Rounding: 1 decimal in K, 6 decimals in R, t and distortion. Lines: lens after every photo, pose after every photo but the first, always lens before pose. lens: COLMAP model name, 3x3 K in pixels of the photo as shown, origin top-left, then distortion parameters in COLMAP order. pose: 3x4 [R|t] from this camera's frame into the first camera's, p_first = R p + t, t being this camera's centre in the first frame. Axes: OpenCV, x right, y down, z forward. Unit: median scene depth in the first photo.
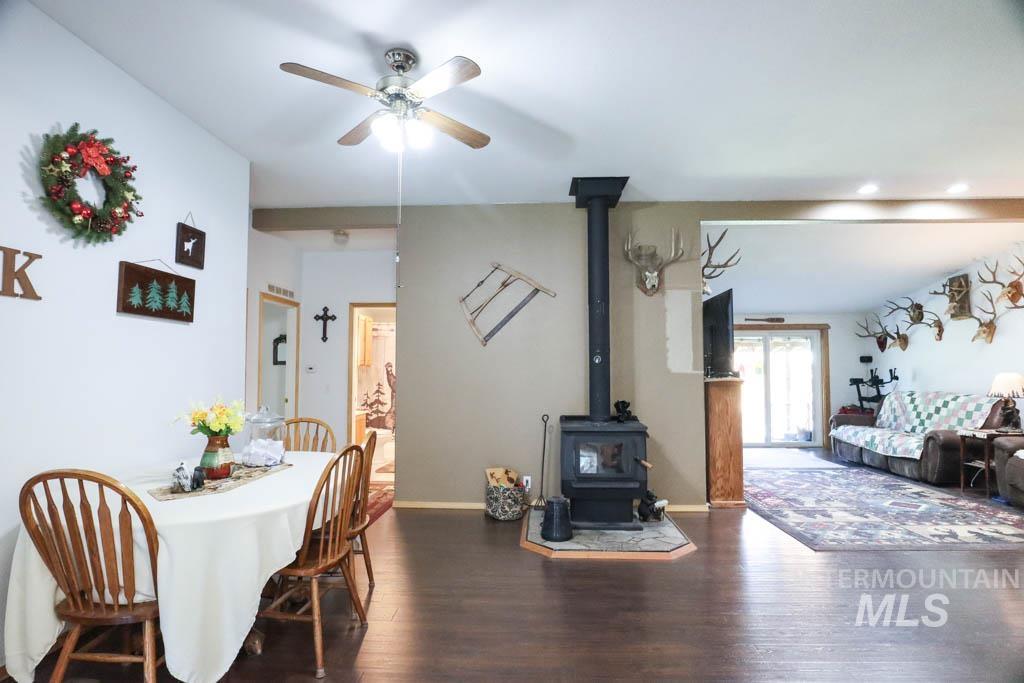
lens RADIAL K [[537.1, 0, 527.7], [0, 537.1, 346.1], [0, 0, 1]] dist [0.001947, 0.001708]
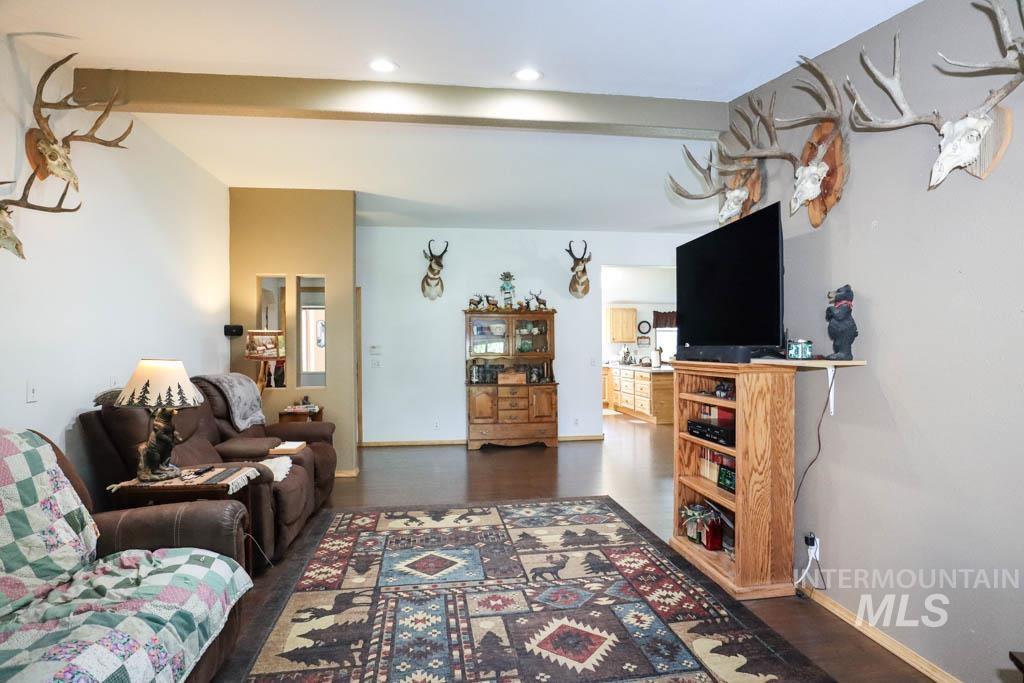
lens RADIAL K [[535.0, 0, 510.9], [0, 535.0, 346.0], [0, 0, 1]] dist [-0.037083, 0.009284]
pose [[-0.988181, 0.009337, -0.153008, 0.518963], [0.016878, 0.998702, -0.048063, 0.054031], [0.152360, -0.050078, -0.987055, 1.208100]]
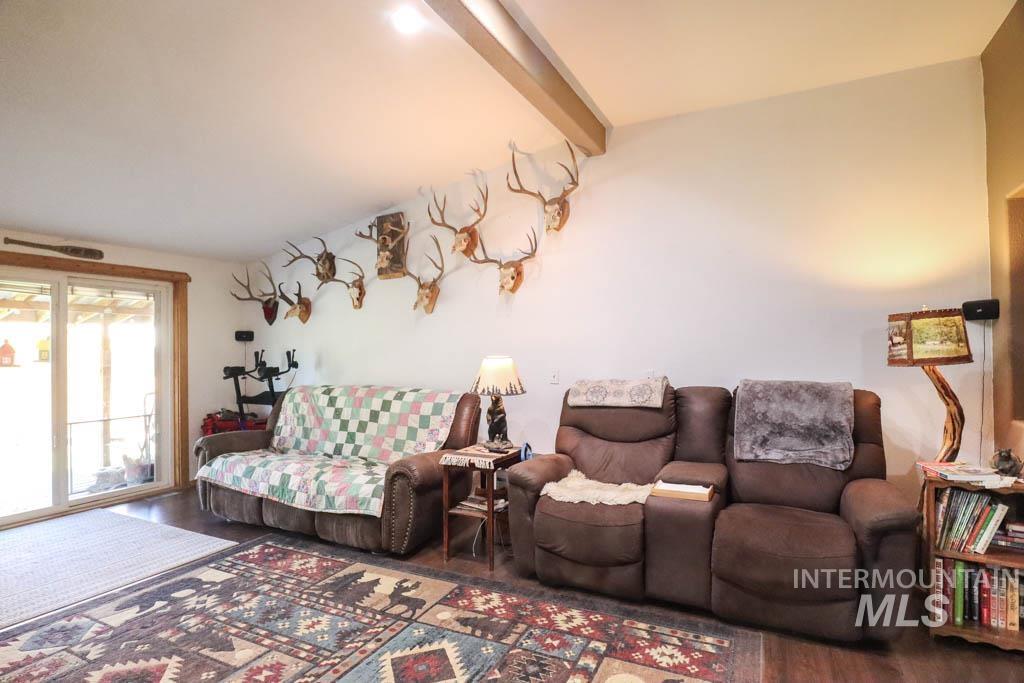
lens RADIAL K [[535.0, 0, 516.3], [0, 535.0, 348.5], [0, 0, 1]] dist [-0.037083, 0.009284]
pose [[0.436803, 0.001367, 0.899556, 0.264461], [-0.032550, 0.999368, 0.014287, 0.025470], [-0.898968, -0.035521, 0.436571, 0.559922]]
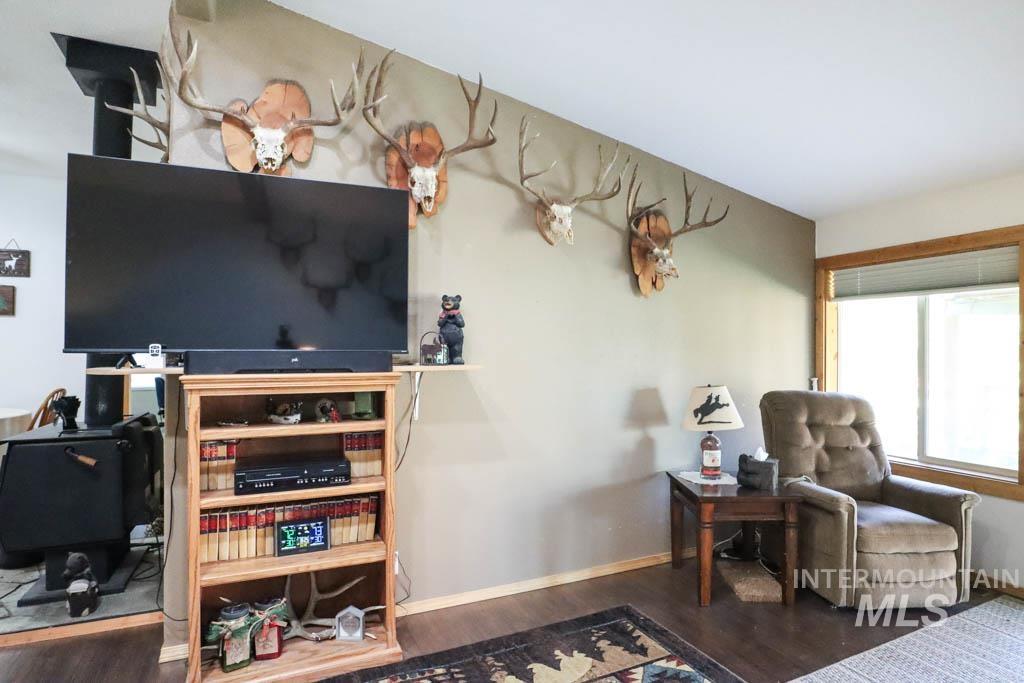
lens RADIAL K [[535.0, 0, 515.8], [0, 535.0, 345.8], [0, 0, 1]] dist [-0.037083, 0.009284]
pose [[0.429017, -0.007261, -0.903267, 0.614625], [0.038951, 0.999186, 0.010469, 0.034467], [0.902456, -0.039674, 0.428951, 0.776916]]
